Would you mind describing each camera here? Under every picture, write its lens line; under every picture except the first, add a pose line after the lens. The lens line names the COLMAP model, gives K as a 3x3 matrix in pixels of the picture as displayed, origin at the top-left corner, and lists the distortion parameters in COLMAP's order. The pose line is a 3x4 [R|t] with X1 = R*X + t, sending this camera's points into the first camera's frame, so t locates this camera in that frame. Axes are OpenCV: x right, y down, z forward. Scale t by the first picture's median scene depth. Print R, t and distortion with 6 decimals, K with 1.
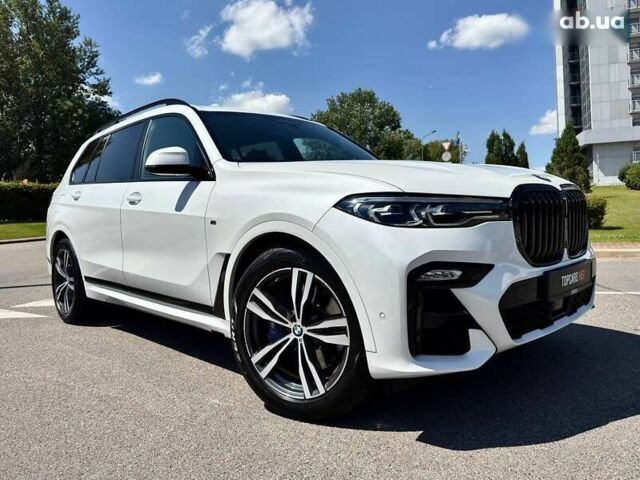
lens RADIAL K [[573.5, 0, 308.7], [0, 573.5, 243.0], [0, 0, 1]] dist [-0.002785, -0.017609]
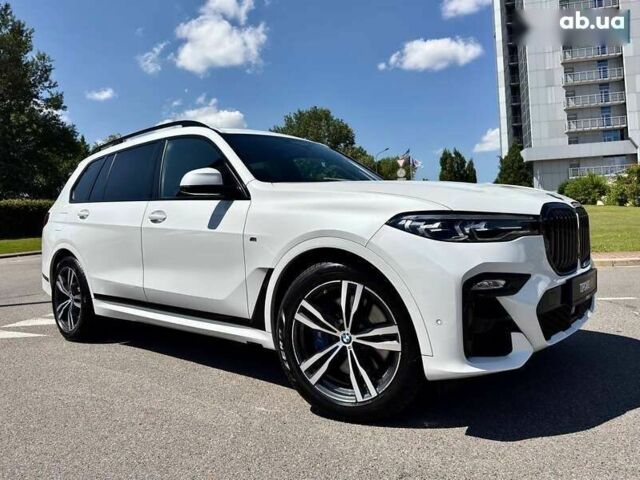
lens RADIAL K [[564.1, 0, 320.0], [0, 564.1, 240.0], [0, 0, 1]] dist [0.000421, -0.008490]
pose [[0.994492, -0.011129, 0.104225, -0.172995], [0.014234, 0.999475, -0.029093, -0.002795], [-0.103846, 0.030417, 0.994128, -0.054804]]
